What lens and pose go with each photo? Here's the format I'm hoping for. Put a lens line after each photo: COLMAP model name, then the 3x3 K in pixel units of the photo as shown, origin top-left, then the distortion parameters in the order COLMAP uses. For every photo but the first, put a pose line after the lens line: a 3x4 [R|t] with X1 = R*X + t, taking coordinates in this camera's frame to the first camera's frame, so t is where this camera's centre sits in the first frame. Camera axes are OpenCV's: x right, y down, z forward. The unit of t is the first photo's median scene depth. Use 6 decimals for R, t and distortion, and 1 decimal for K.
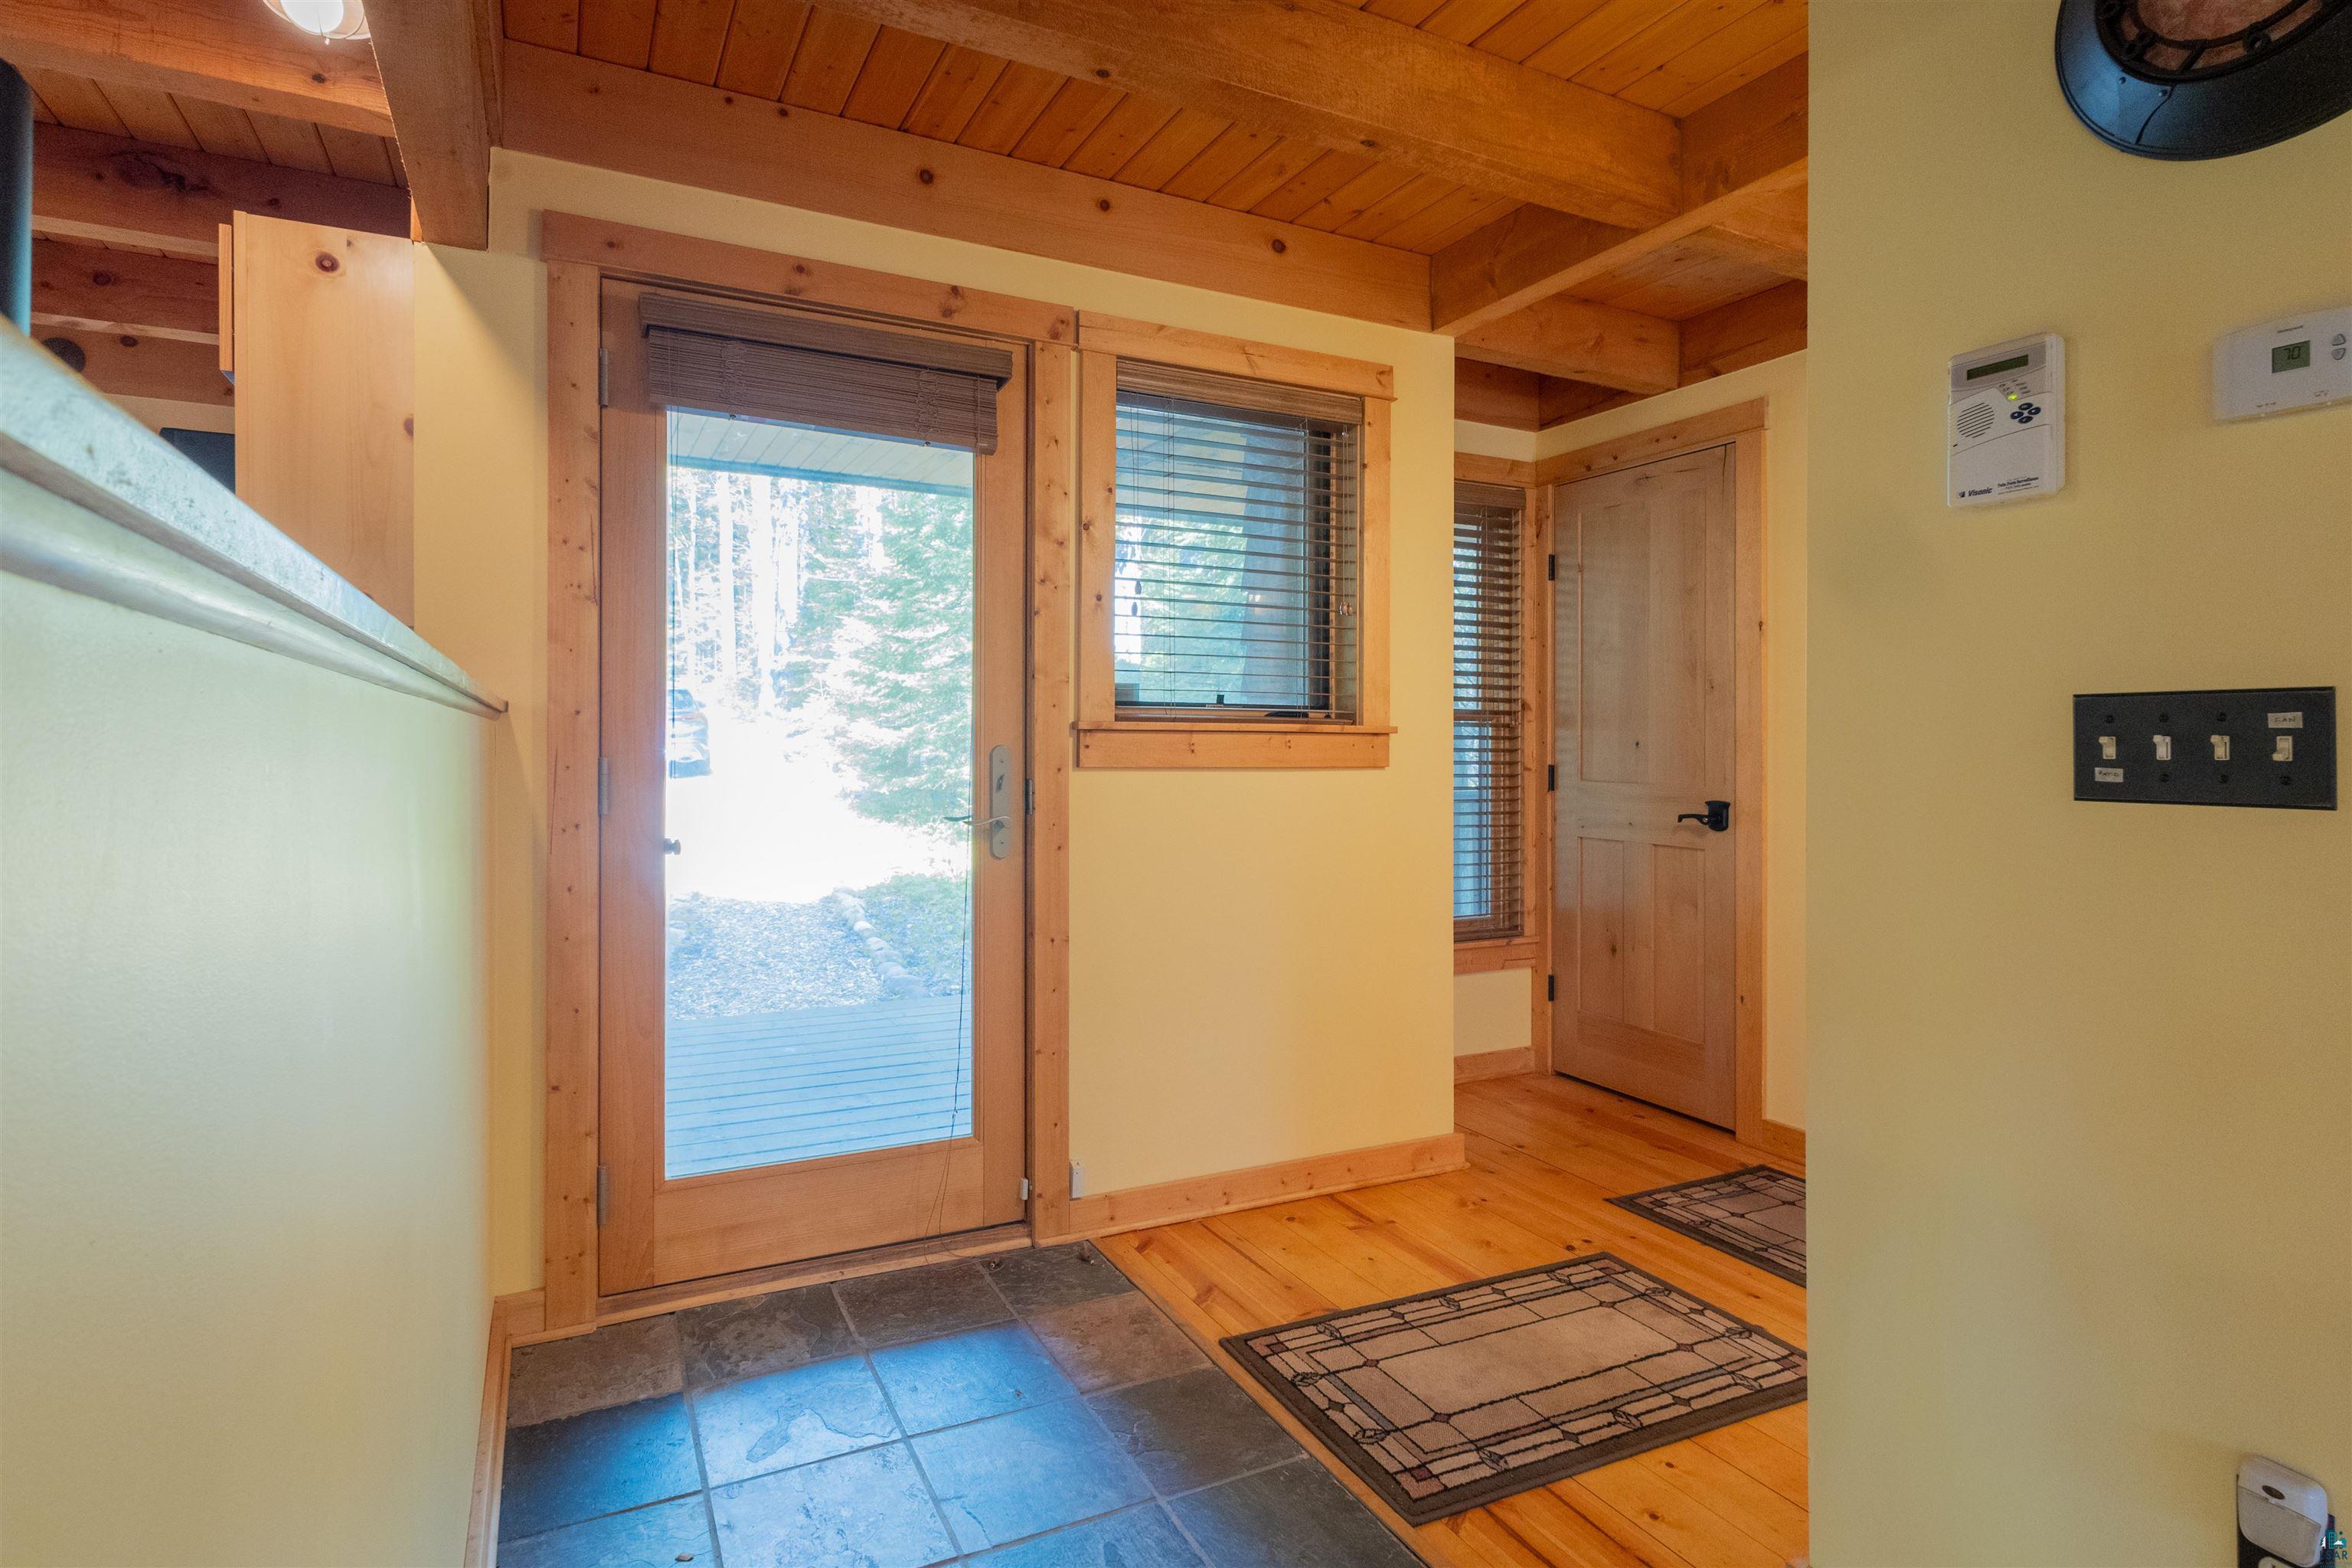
lens RADIAL K [[1173.3, 0, 1139.4], [0, 1173.3, 739.9], [0, 0, 1]] dist [-0.000029, -0.000377]
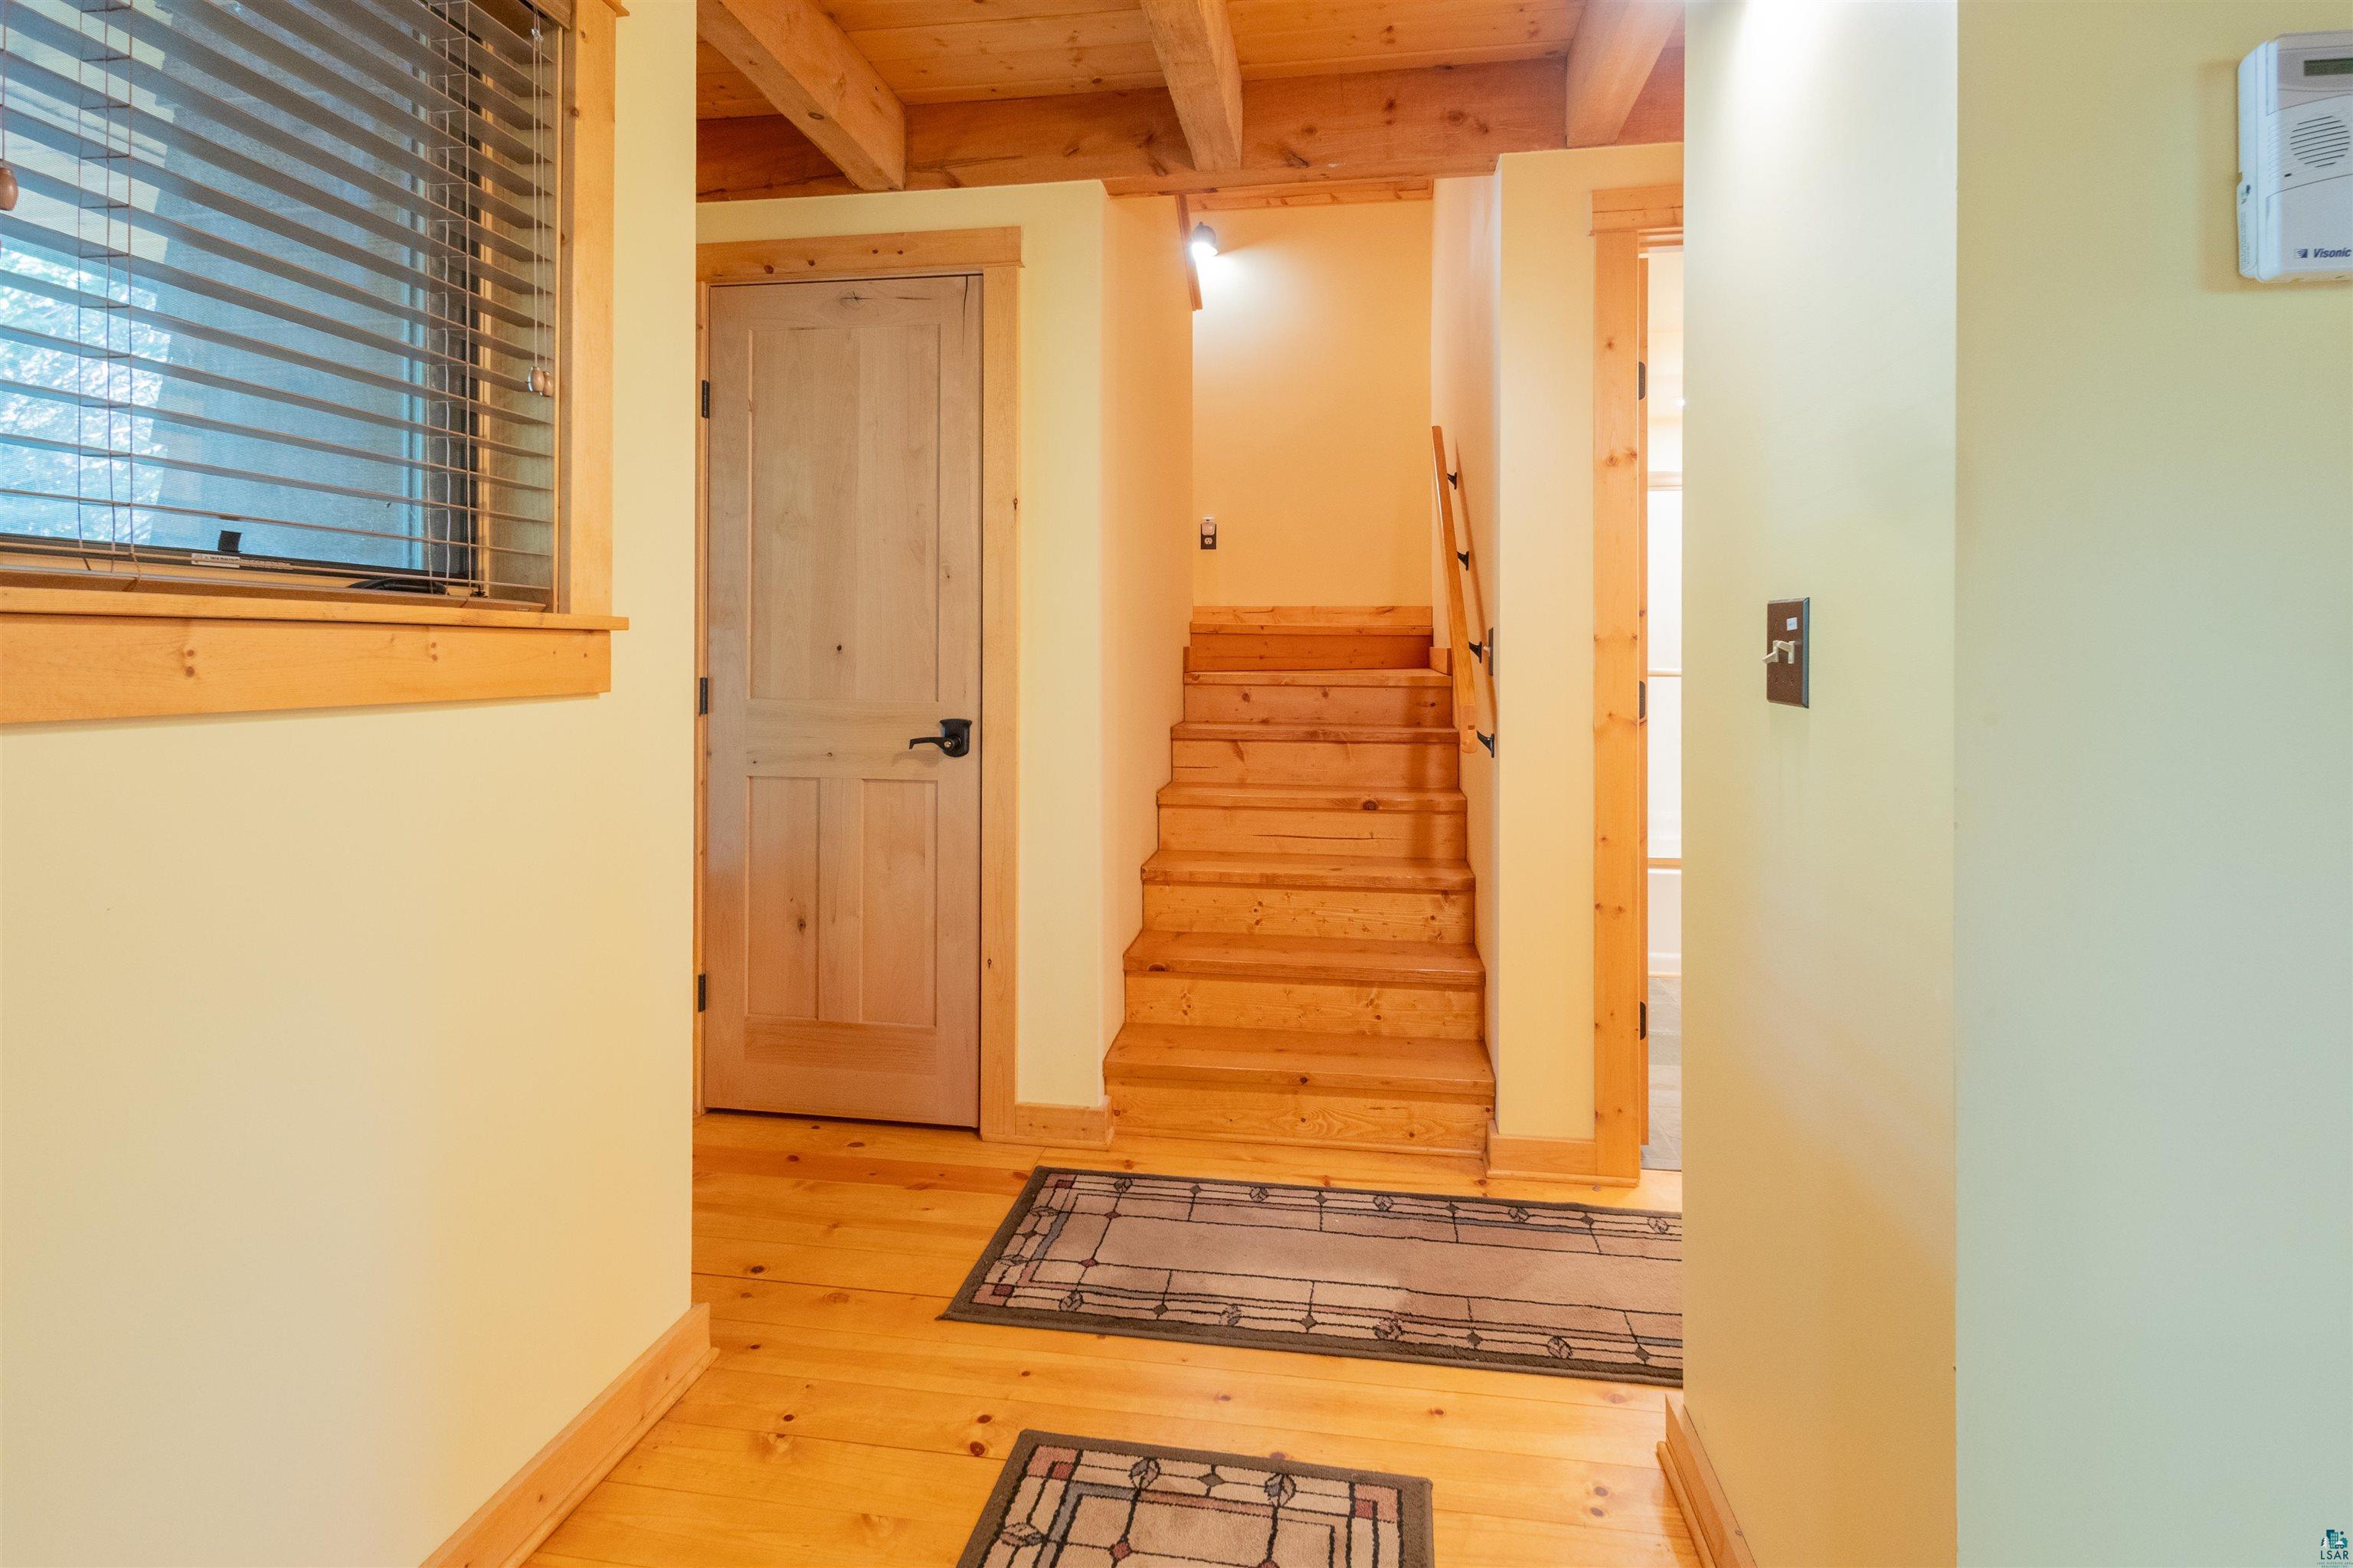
lens RADIAL K [[1126.7, 0, 1142.5], [0, 1126.7, 639.0], [0, 0, 1]] dist [0.003937, -0.000757]
pose [[0.578929, 0.004085, 0.815368, -0.067041], [-0.001825, 0.999991, -0.003714, 0.000266], [-0.815376, 0.000663, 0.578931, 0.507980]]
